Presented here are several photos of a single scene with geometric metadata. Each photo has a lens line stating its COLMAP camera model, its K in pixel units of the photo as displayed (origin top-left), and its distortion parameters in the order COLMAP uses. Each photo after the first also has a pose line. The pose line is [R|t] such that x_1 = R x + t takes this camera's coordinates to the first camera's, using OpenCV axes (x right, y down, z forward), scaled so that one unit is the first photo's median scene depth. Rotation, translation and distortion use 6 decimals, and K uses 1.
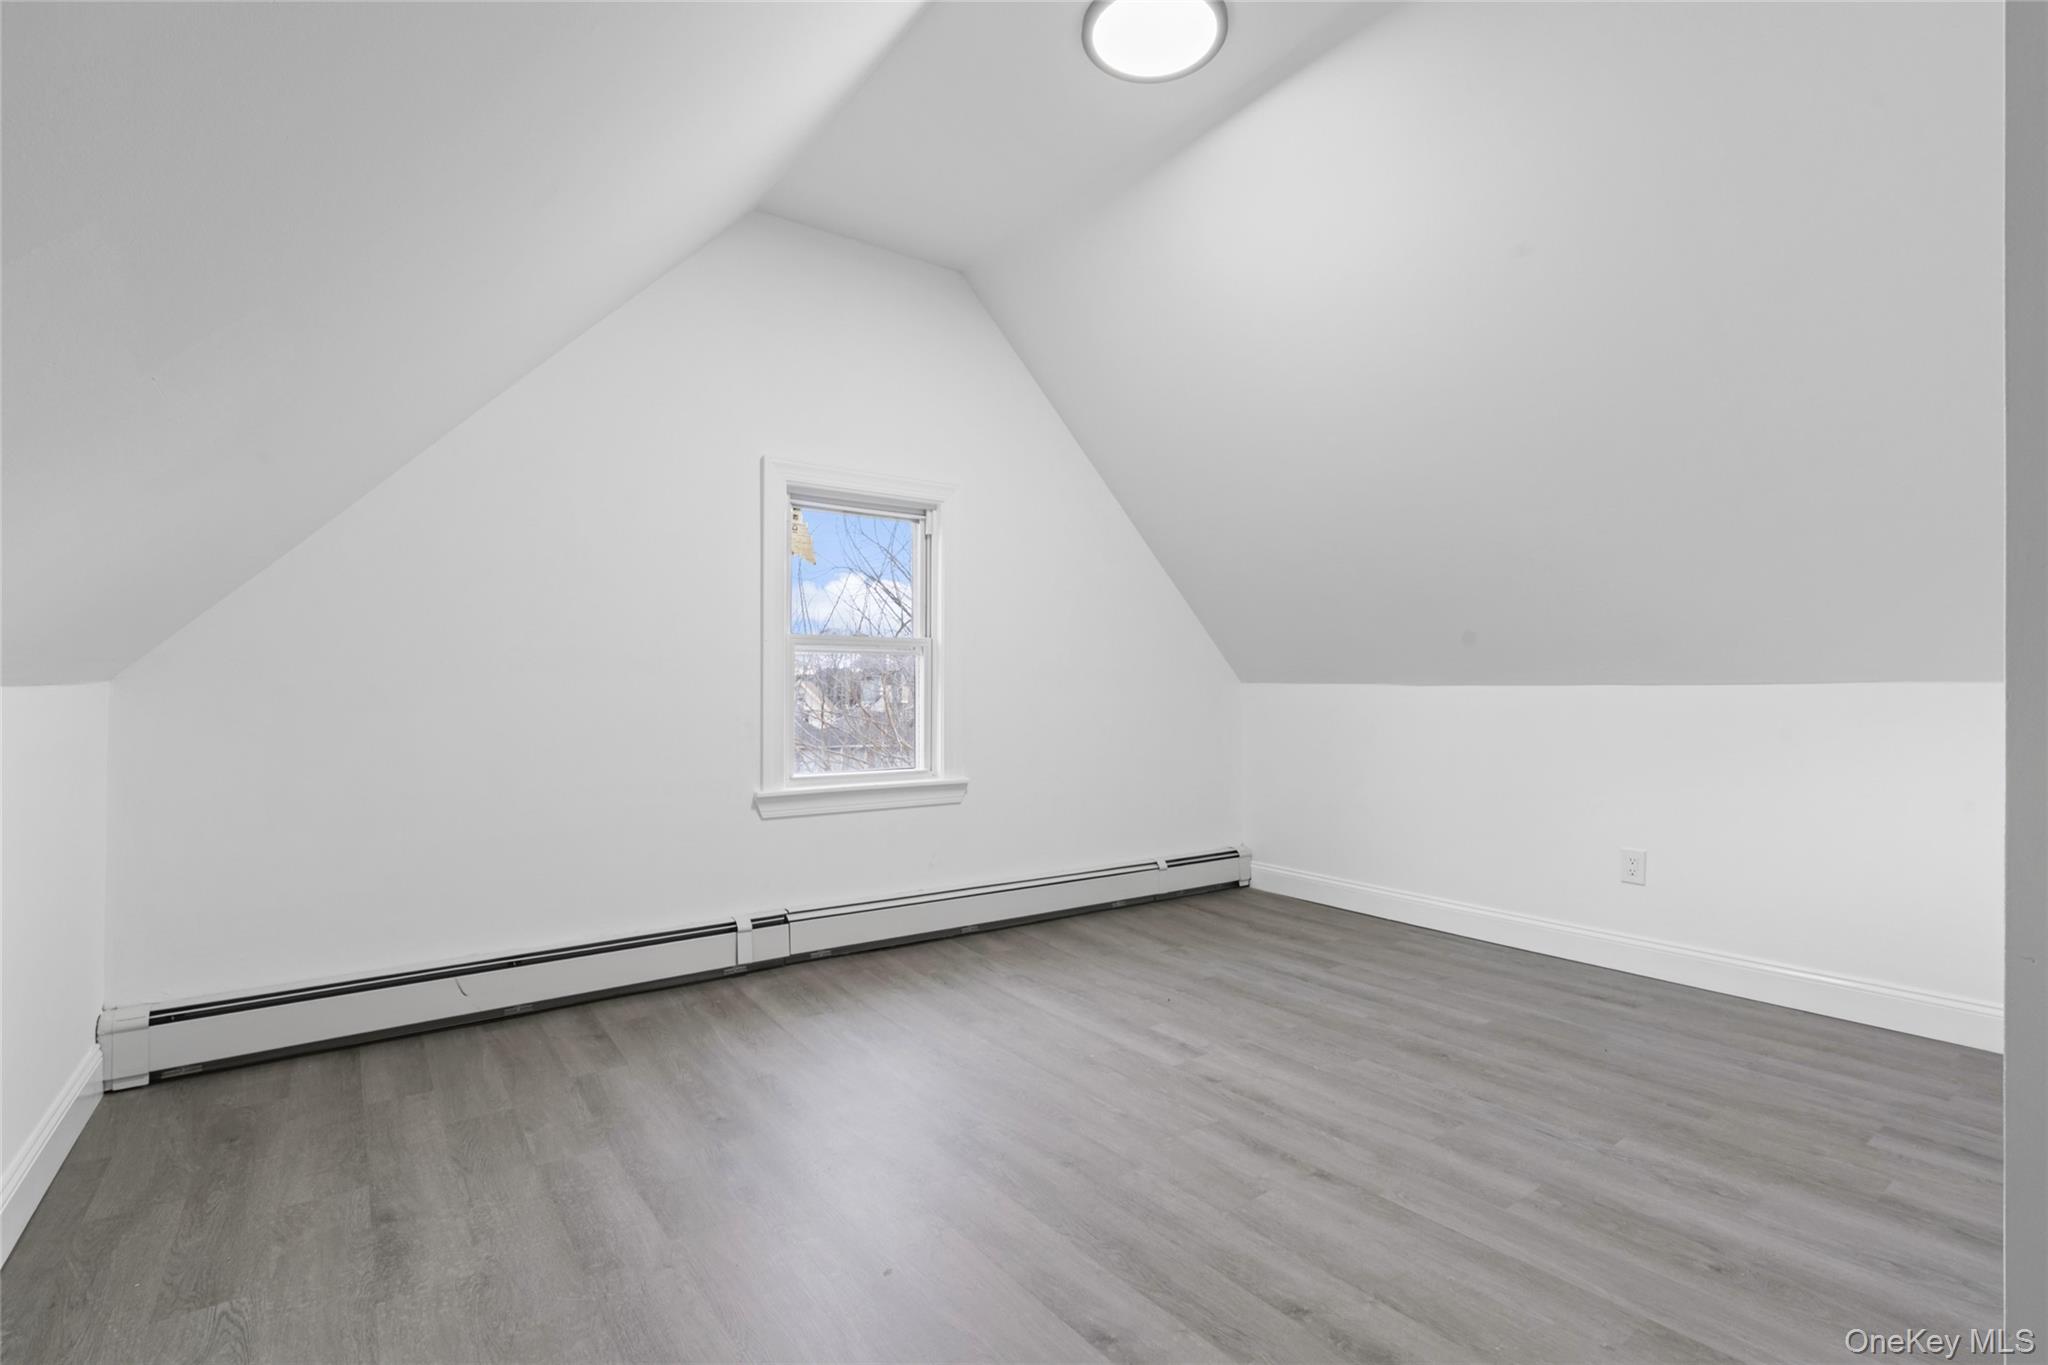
lens RADIAL K [[936.9, 0, 1028.2], [0, 936.9, 687.4], [0, 0, 1]] dist [-0.000882, 0.000502]
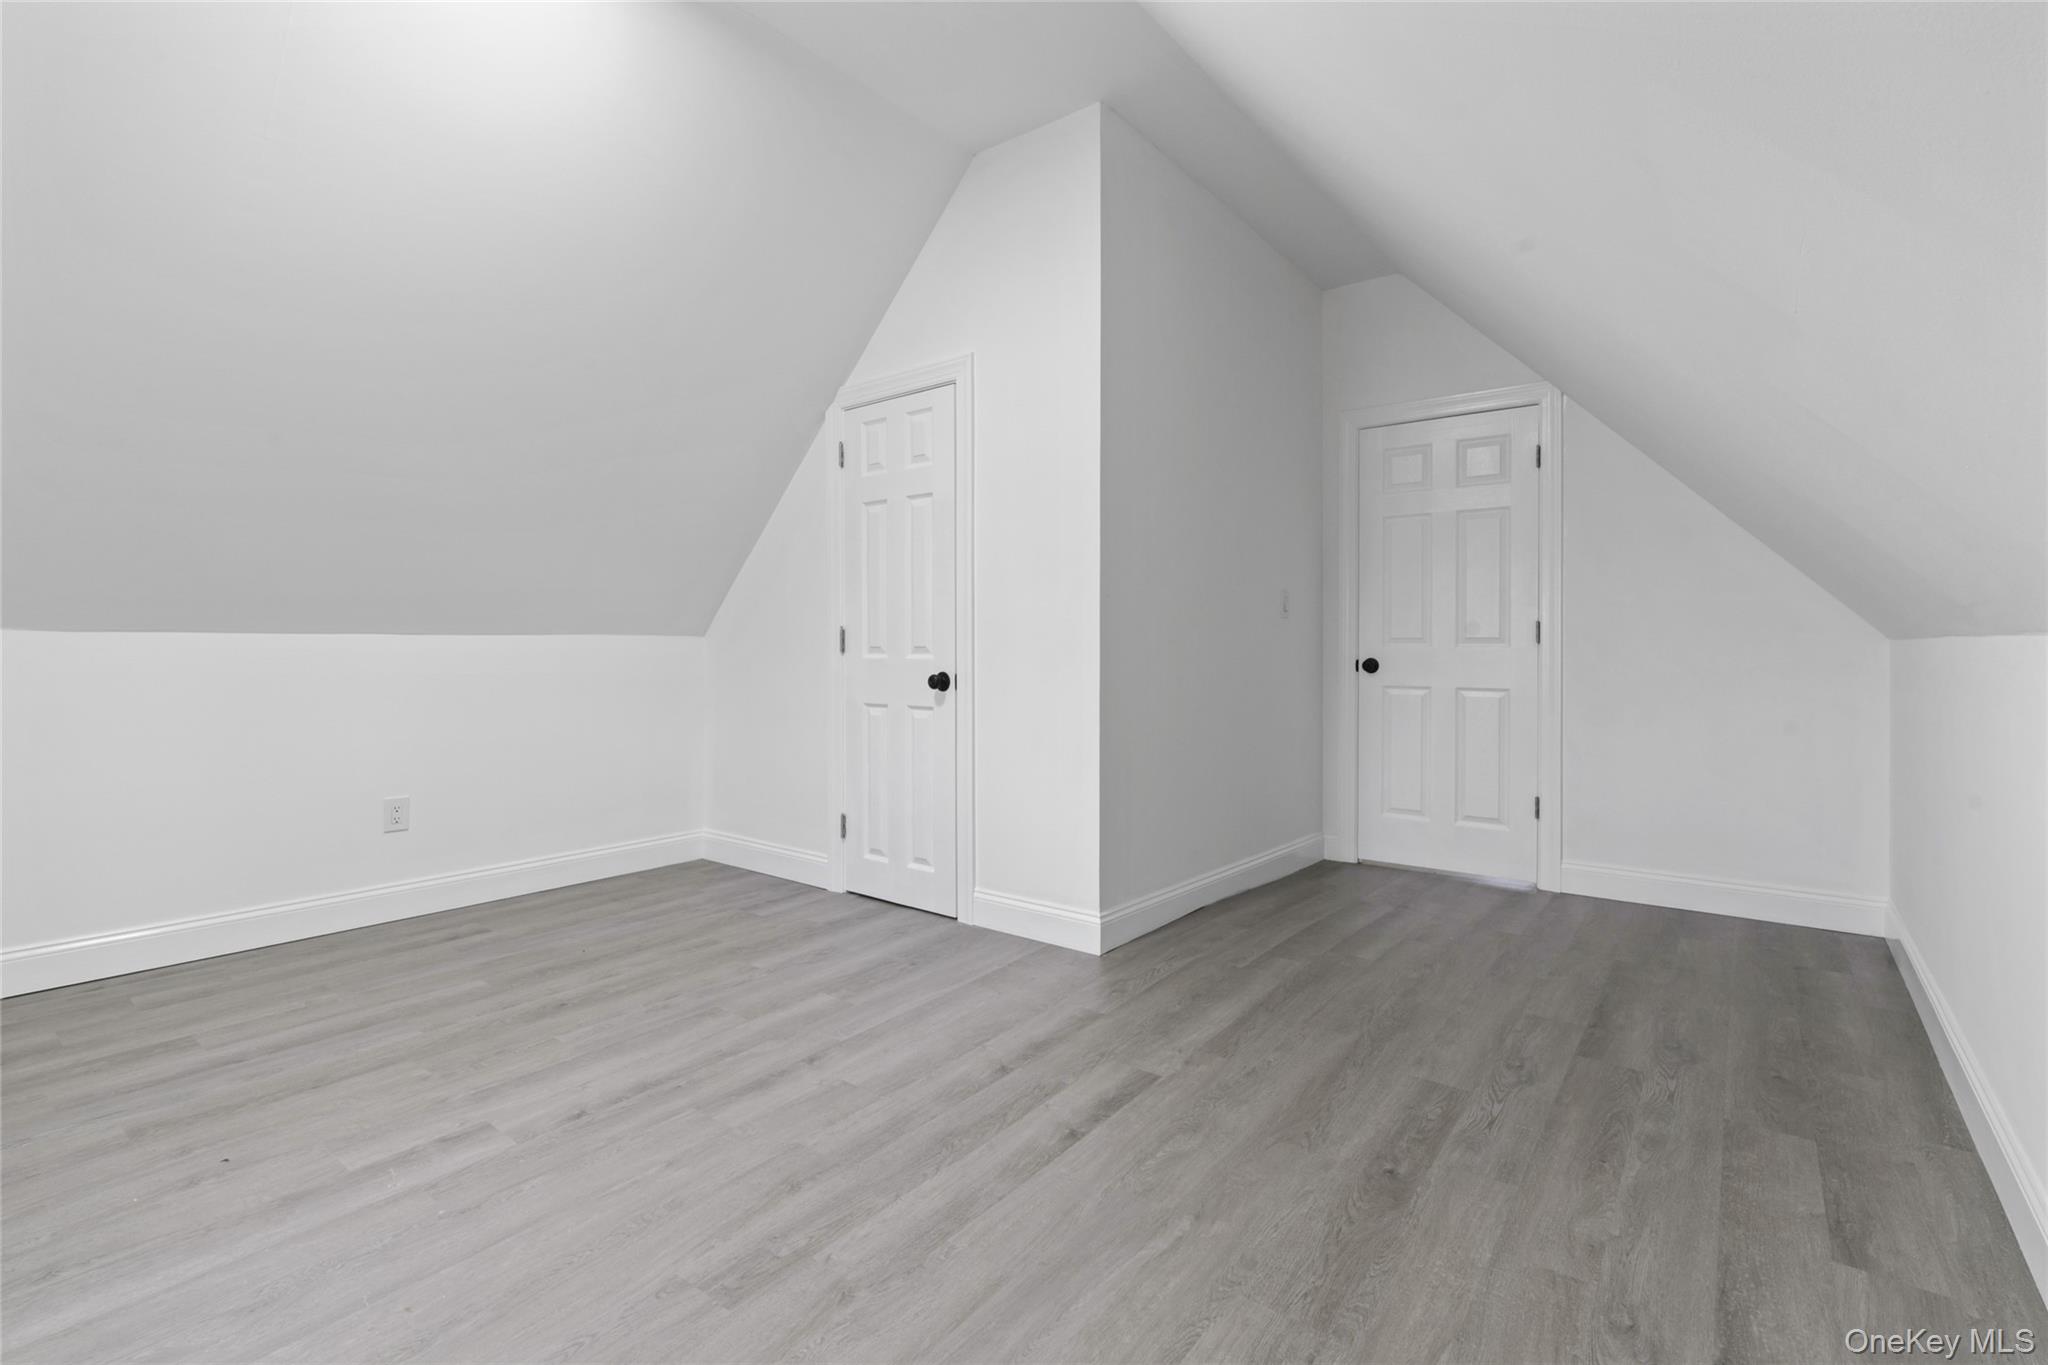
lens RADIAL K [[936.9, 0, 1027.9], [0, 936.9, 674.7], [0, 0, 1]] dist [-0.000882, 0.000502]
pose [[-0.268474, -0.031622, 0.962768, -0.685526], [-0.006350, 0.999497, 0.031057, 0.007423], [-0.963266, 0.002225, -0.268540, 0.845529]]
